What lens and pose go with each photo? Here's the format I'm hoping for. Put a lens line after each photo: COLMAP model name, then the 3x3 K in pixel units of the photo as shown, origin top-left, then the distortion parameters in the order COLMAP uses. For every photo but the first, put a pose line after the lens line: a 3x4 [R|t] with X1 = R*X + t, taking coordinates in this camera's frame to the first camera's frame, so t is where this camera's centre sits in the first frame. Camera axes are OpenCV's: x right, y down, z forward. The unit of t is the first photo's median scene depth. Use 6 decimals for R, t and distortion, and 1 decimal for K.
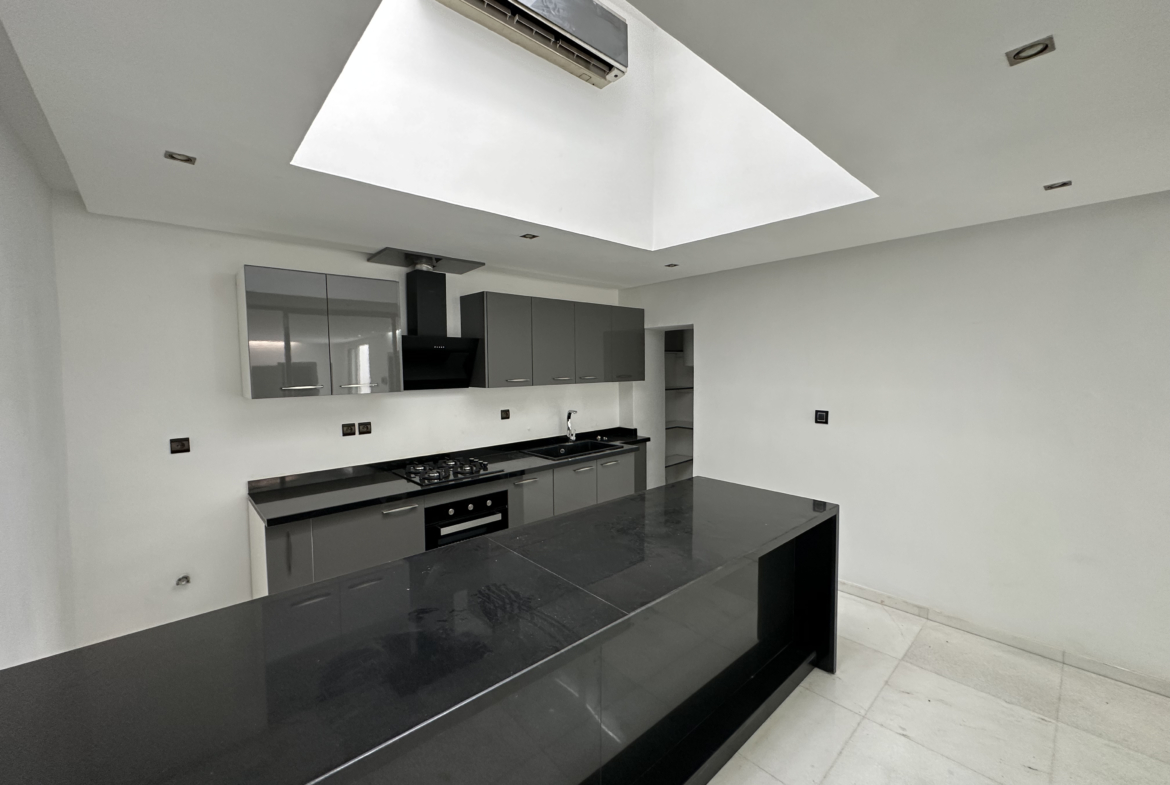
lens RADIAL K [[446.0, 0, 585.0], [0, 446.0, 392.5], [0, 0, 1]] dist [-0.001142, -0.000047]
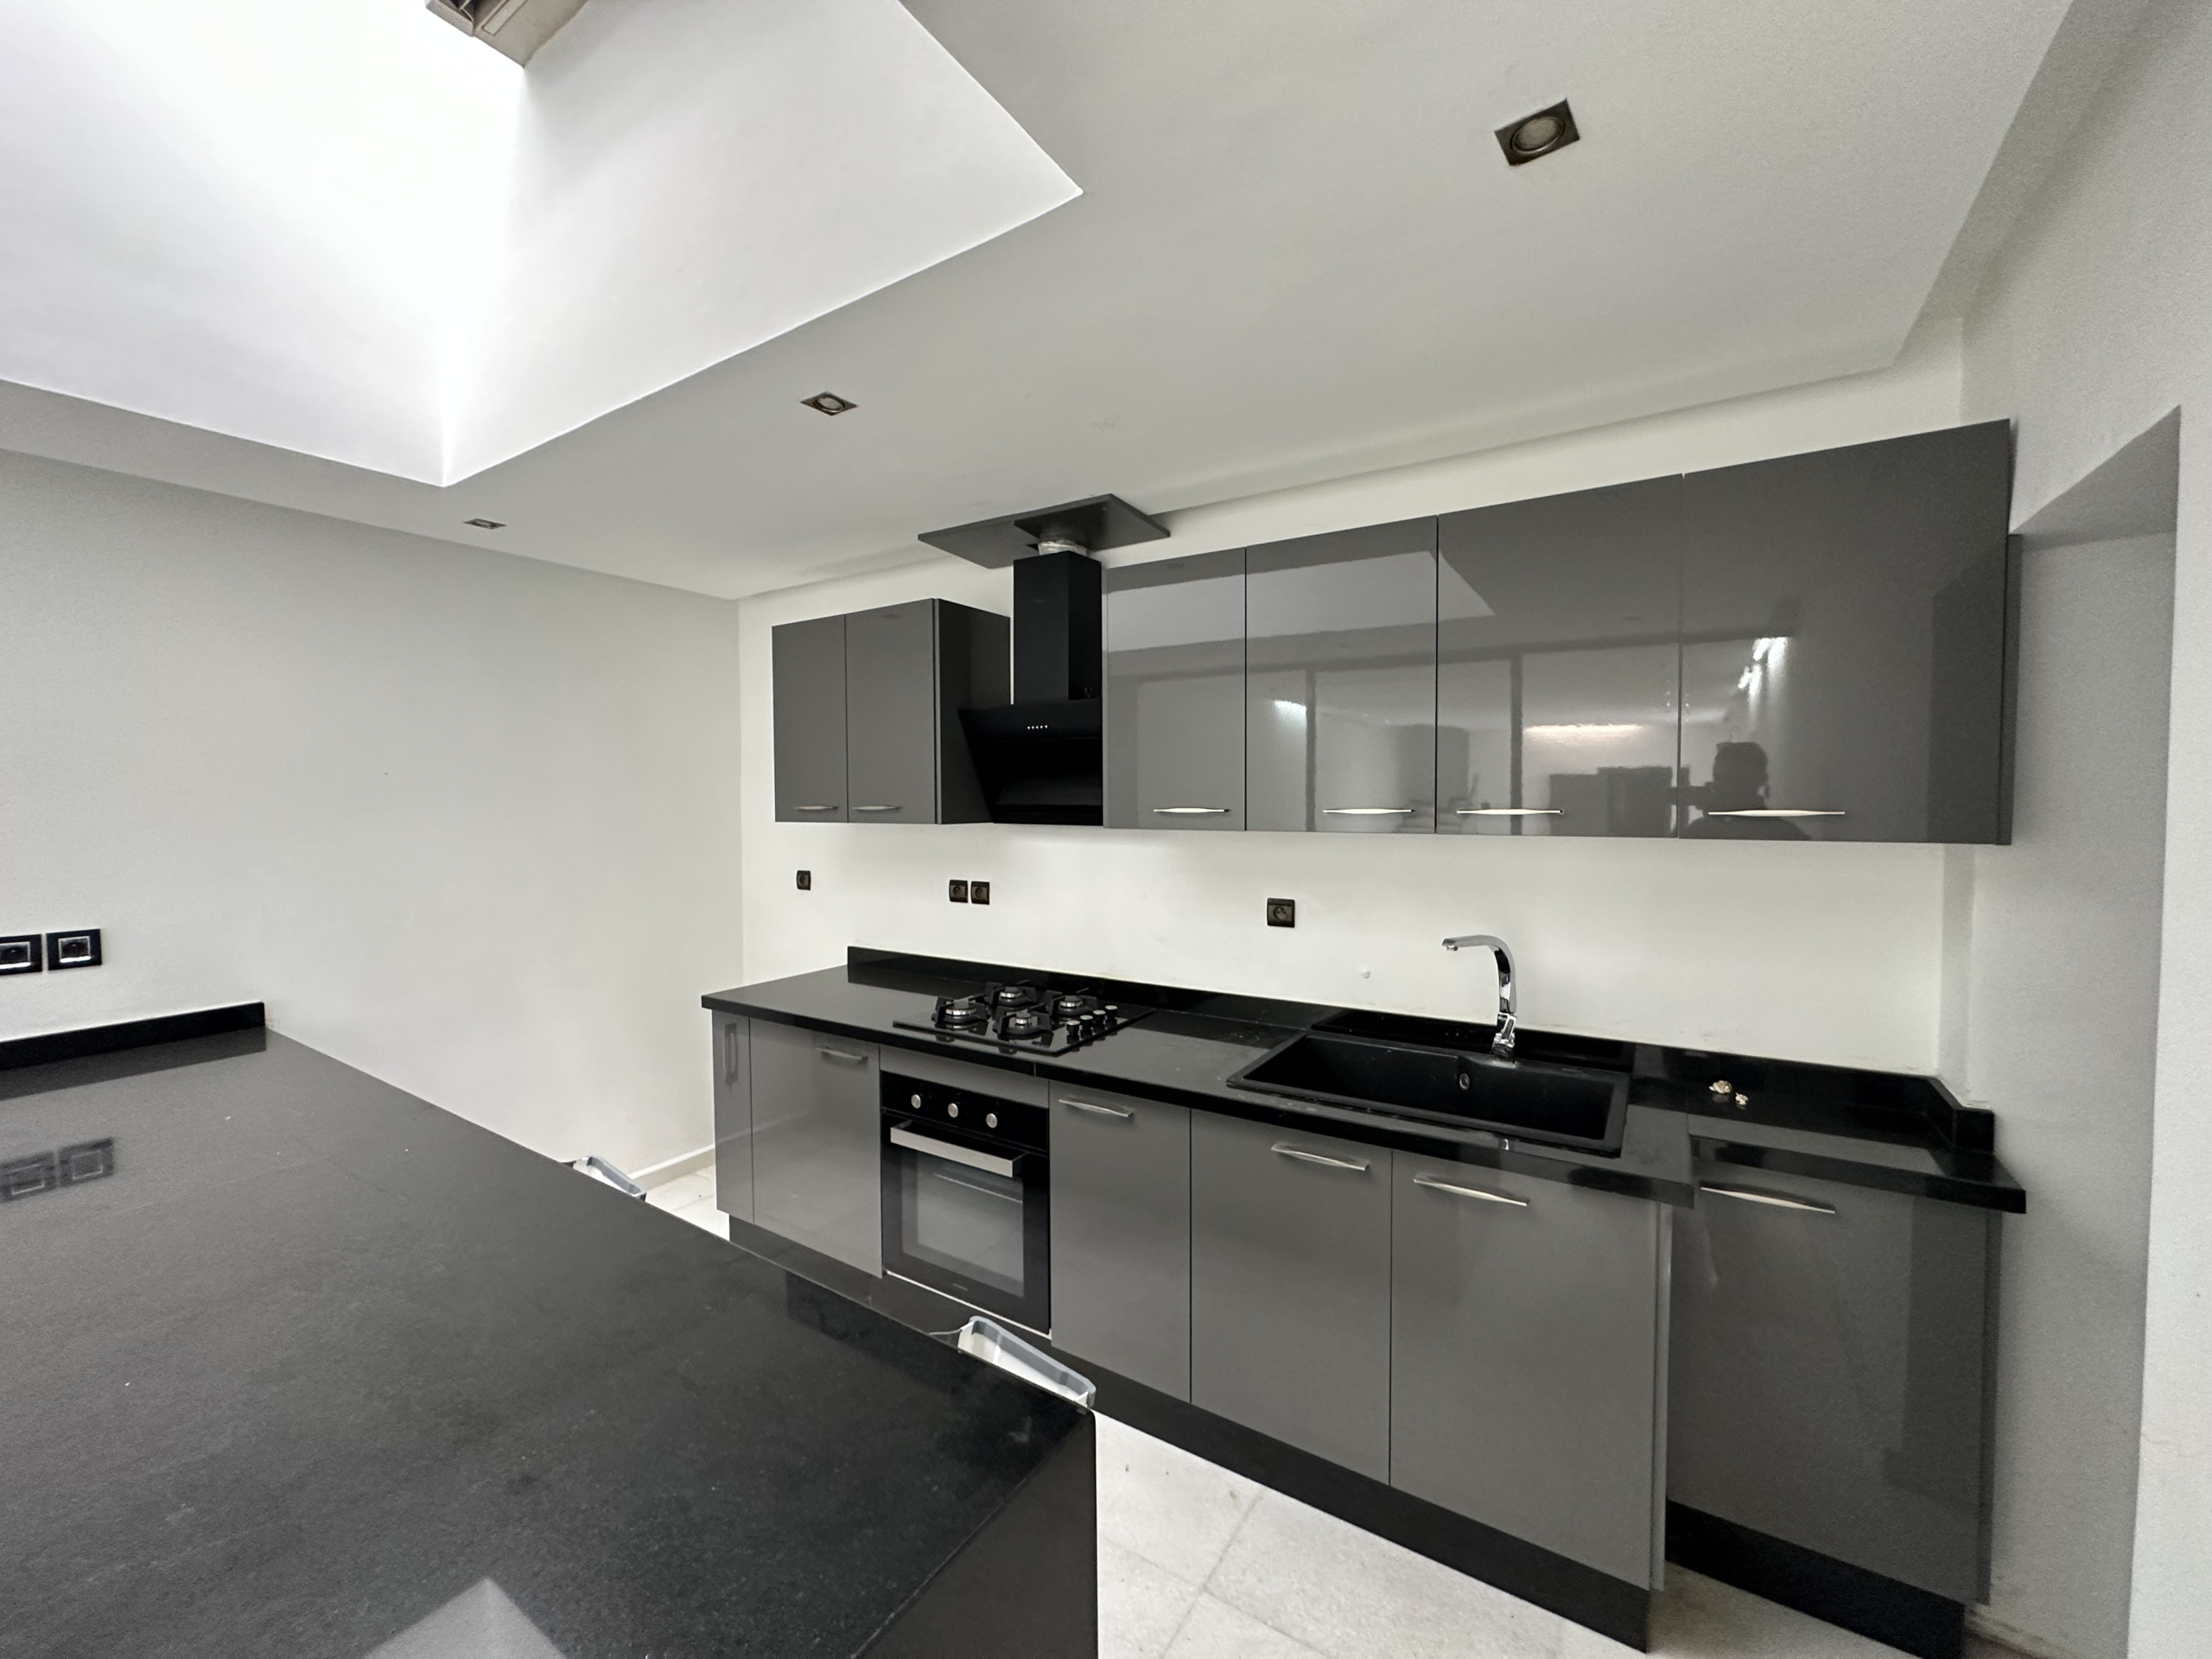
lens RADIAL K [[913.6, 0, 1106.0], [0, 913.6, 829.5], [0, 0, 1]] dist [0.001967, 0.000178]
pose [[0.250232, 0.049383, -0.966926, 0.476389], [-0.049850, 0.998031, 0.038071, -0.034469], [0.966902, 0.038675, 0.252201, 0.742670]]
